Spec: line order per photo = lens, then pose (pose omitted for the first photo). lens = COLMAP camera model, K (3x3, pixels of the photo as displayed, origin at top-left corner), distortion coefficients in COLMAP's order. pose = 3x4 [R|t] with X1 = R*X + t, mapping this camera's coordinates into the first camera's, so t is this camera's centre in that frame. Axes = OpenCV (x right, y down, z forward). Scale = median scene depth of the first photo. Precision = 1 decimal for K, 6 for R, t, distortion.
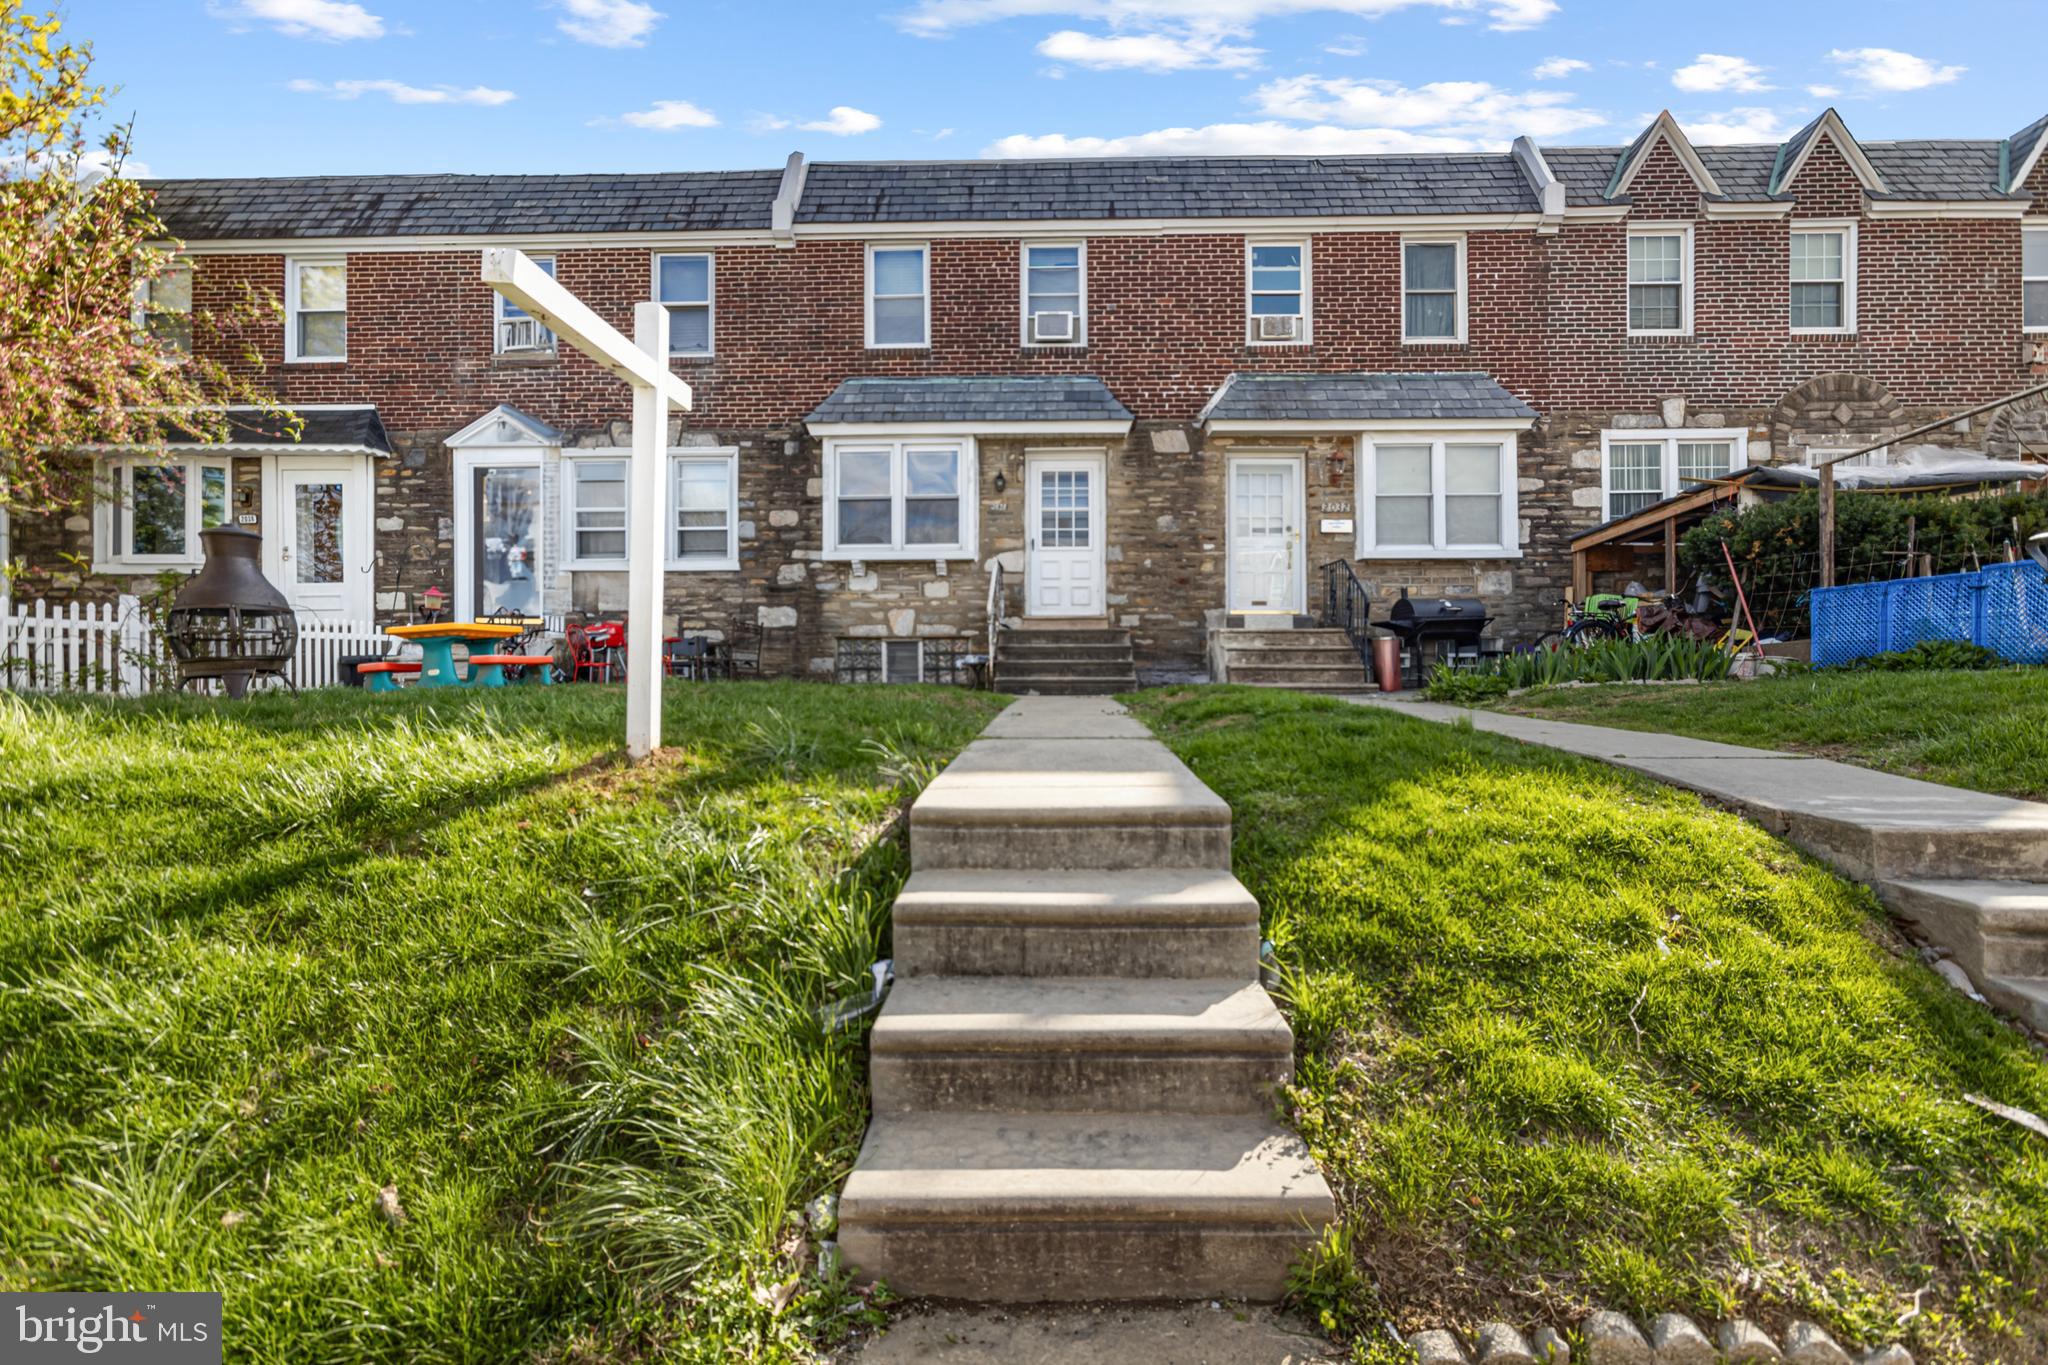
lens RADIAL K [[914.9, 0, 1020.2], [0, 914.9, 677.7], [0, 0, 1]] dist [-0.001380, 0.001199]
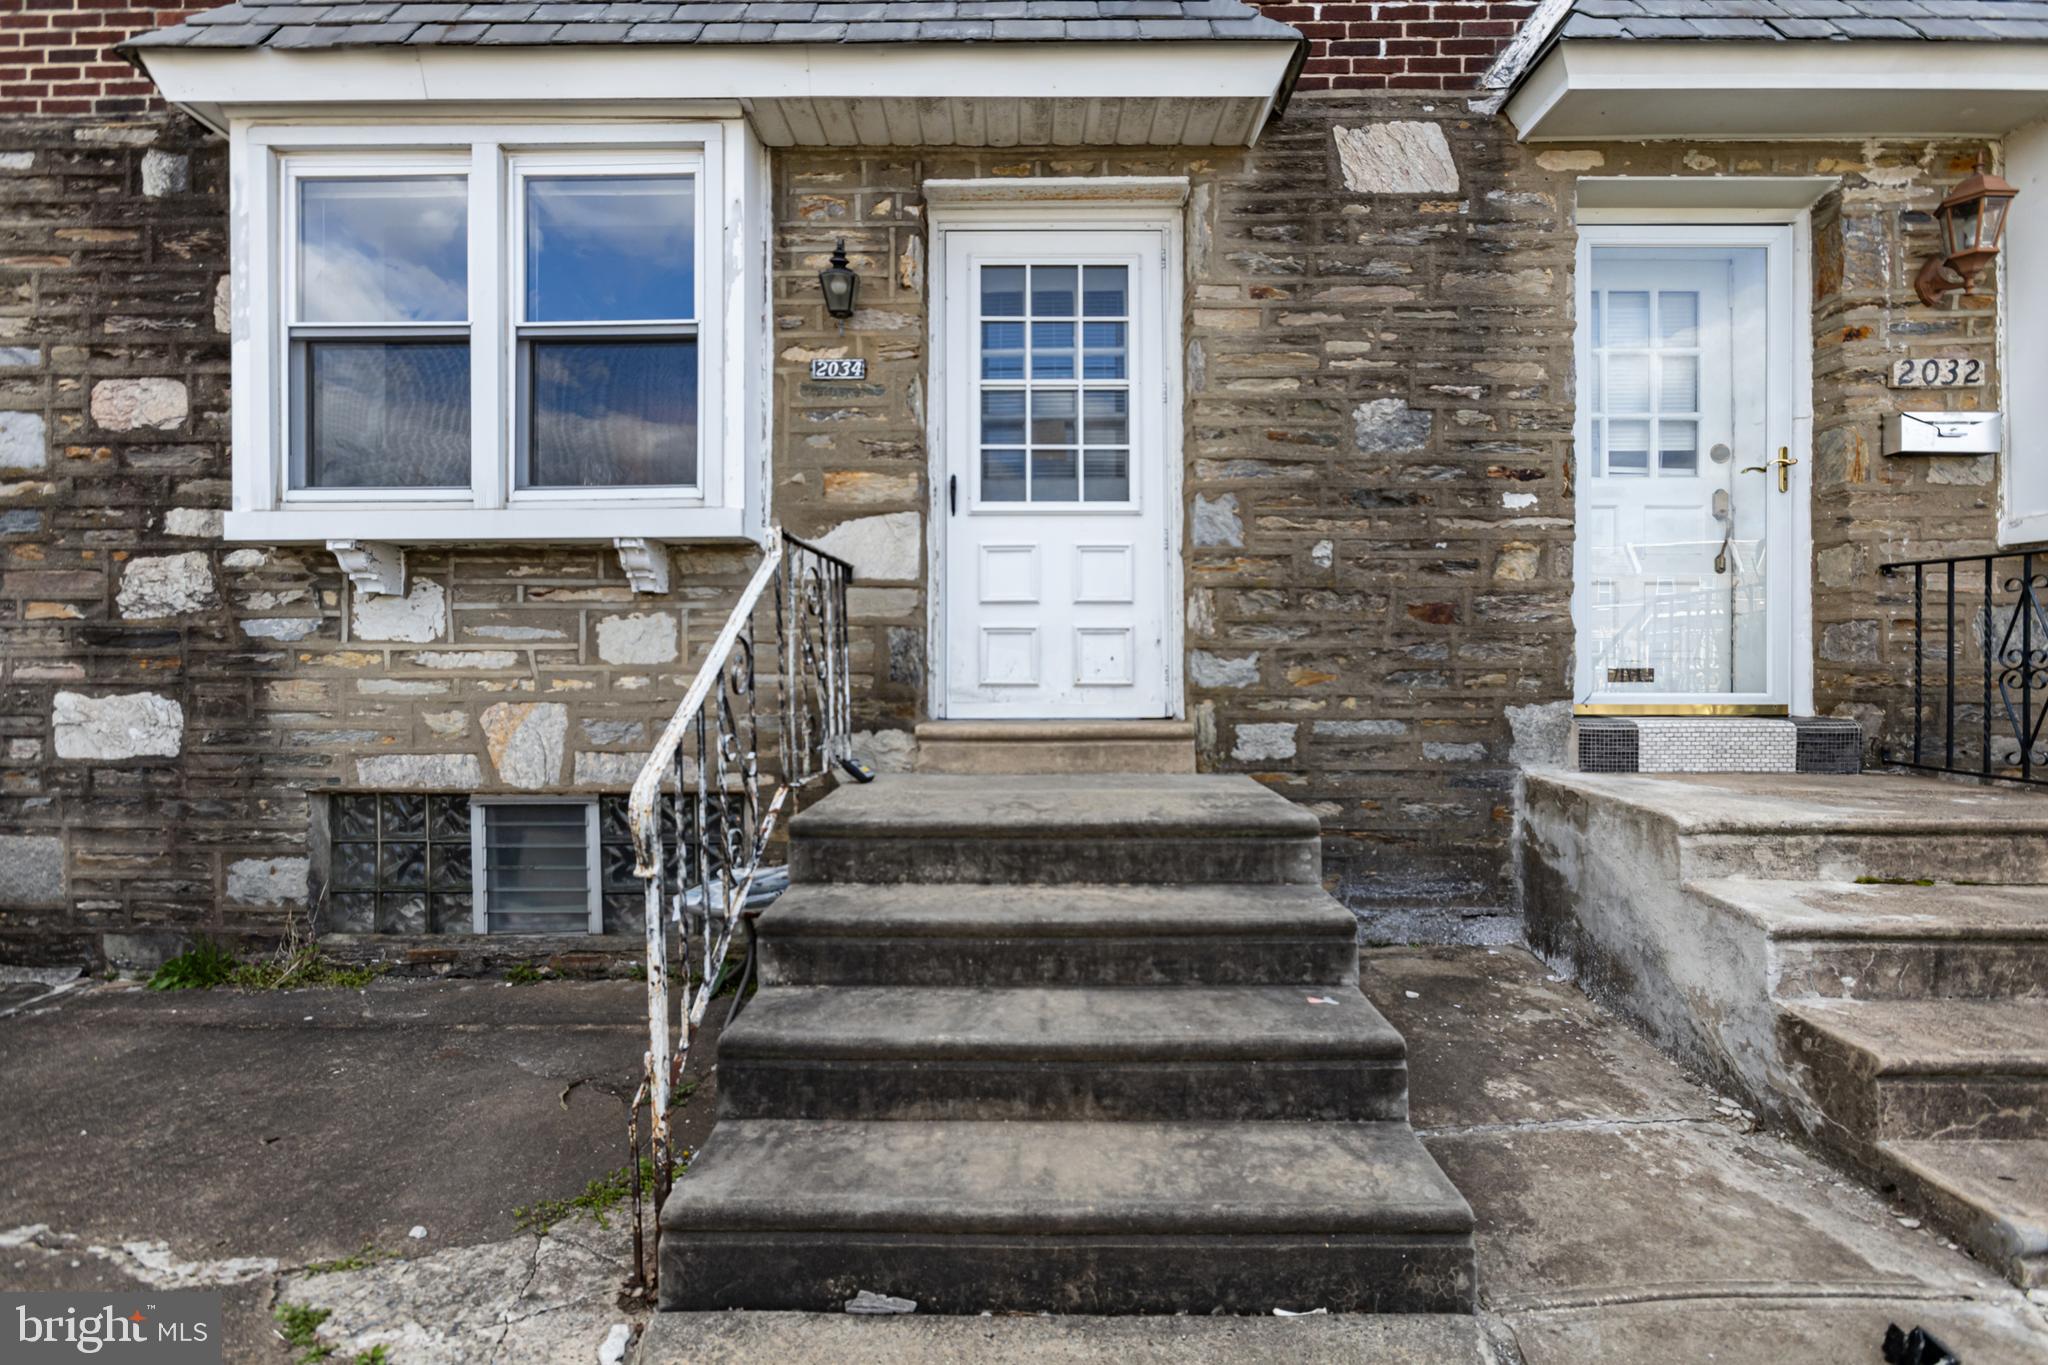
lens RADIAL K [[914.9, 0, 1025.3], [0, 914.9, 688.4], [0, 0, 1]] dist [-0.001380, 0.001199]
pose [[0.999769, -0.000725, 0.021504, 0.032224], [0.000421, 0.999900, 0.014117, -0.083991], [-0.021512, -0.014104, 0.999669, 0.689314]]
